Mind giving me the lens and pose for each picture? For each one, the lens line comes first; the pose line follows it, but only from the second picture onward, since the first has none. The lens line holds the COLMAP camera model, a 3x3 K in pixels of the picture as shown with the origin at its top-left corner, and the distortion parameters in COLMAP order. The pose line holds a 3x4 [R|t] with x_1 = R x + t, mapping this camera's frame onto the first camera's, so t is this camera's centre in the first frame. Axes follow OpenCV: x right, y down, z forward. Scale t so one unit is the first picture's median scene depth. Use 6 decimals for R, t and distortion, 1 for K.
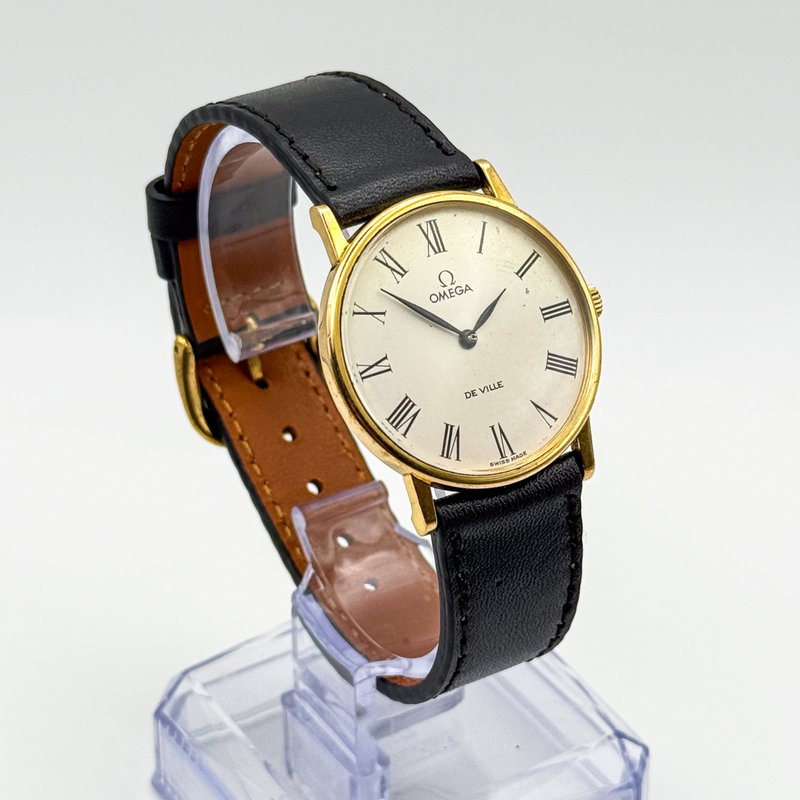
lens RADIAL K [[2574.4, 0, 398.3], [0, 2574.4, 398.7], [0, 0, 1]] dist [0.080668, 0.000000]
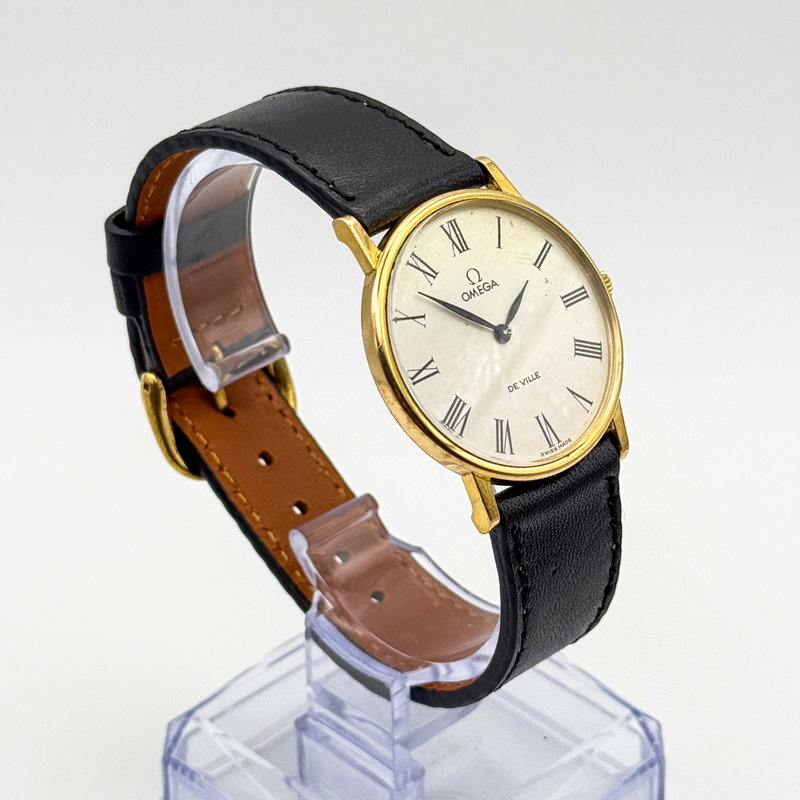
lens RADIAL K [[2574.4, 0, 401.6], [0, 2574.4, 401.3], [0, 0, 1]] dist [0.080668, 0.000000]
pose [[0.977017, -0.115708, 0.179022, -0.183956], [0.118579, 0.992930, -0.005387, 0.003606], [-0.177133, 0.026491, 0.983830, 0.018038]]
